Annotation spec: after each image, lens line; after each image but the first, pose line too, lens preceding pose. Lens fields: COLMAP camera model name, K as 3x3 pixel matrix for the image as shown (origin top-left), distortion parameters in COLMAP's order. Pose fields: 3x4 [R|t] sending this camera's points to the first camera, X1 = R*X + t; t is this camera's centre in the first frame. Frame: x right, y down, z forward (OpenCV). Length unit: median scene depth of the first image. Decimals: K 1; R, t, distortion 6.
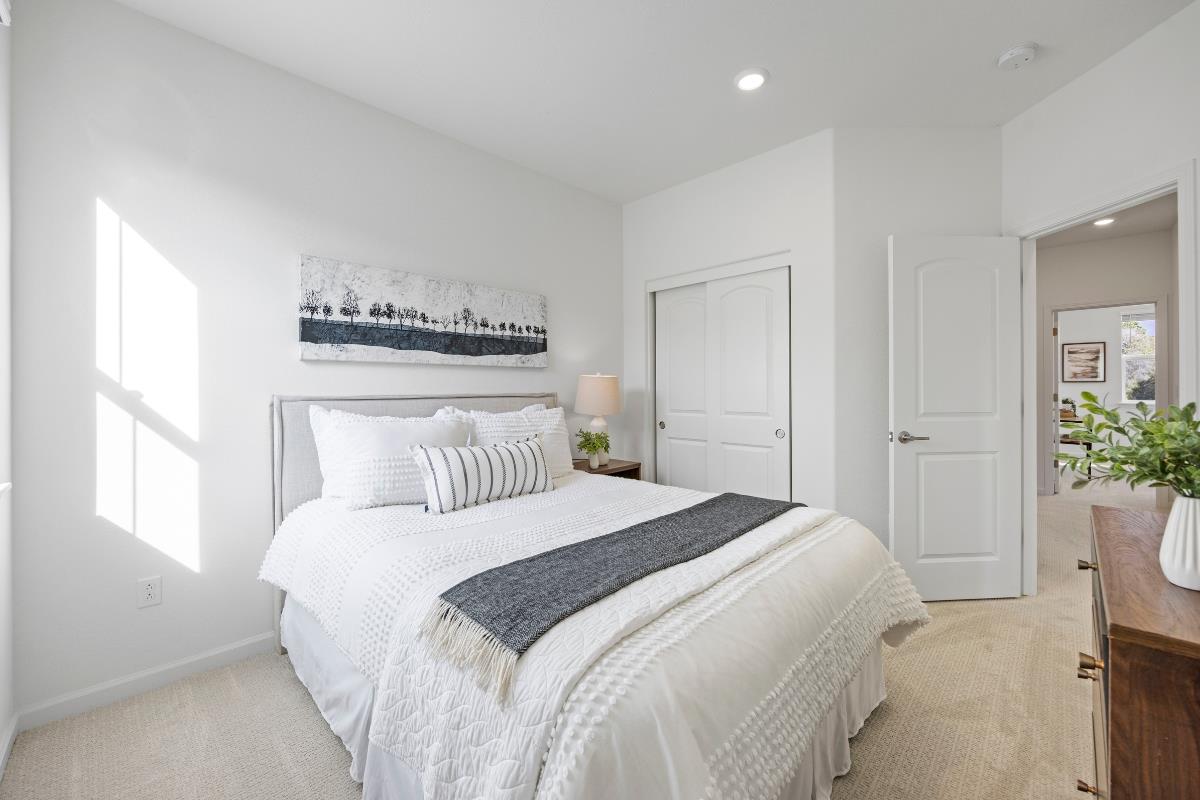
lens RADIAL K [[465.9, 0, 603.0], [0, 465.9, 386.2], [0, 0, 1]] dist [-0.000844, -0.000055]
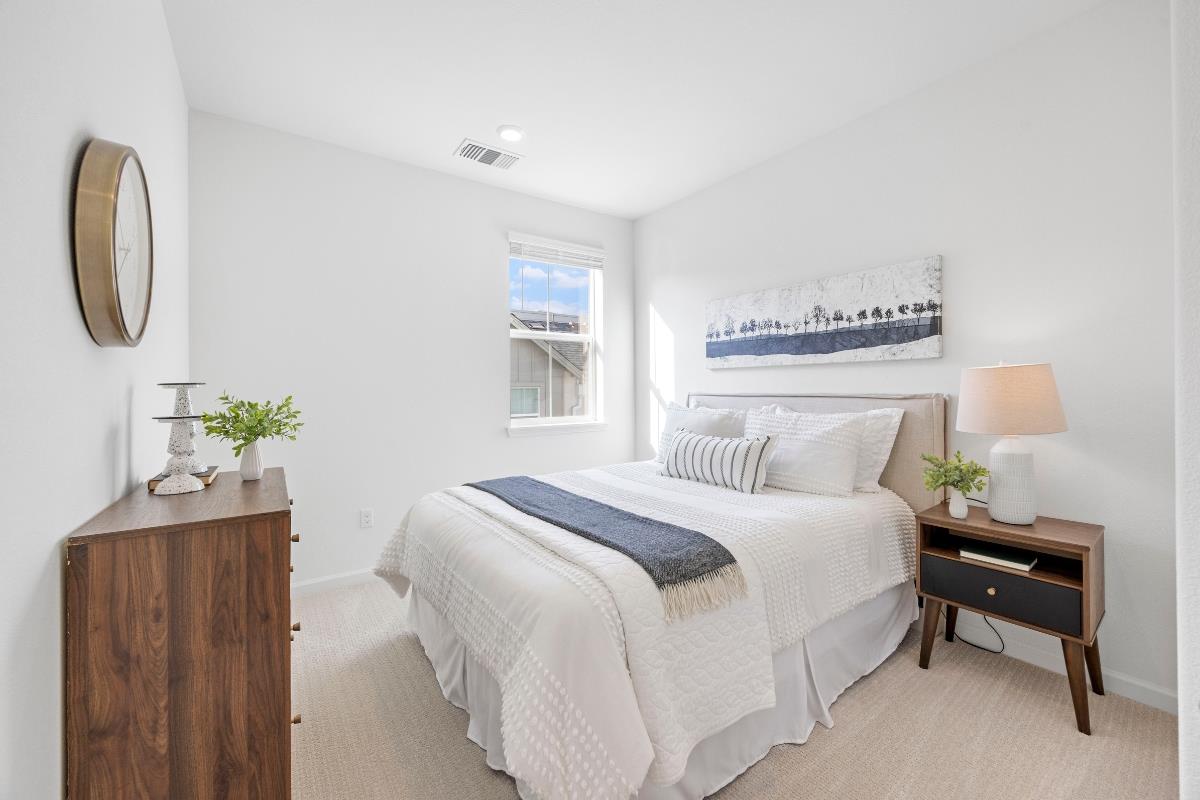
lens RADIAL K [[465.9, 0, 603.0], [0, 465.9, 386.2], [0, 0, 1]] dist [-0.000844, -0.000055]
pose [[-0.153059, -0.001143, -0.988216, 0.801829], [0.007842, 0.999966, -0.002372, 0.000525], [0.988186, -0.008113, -0.153044, 0.759418]]
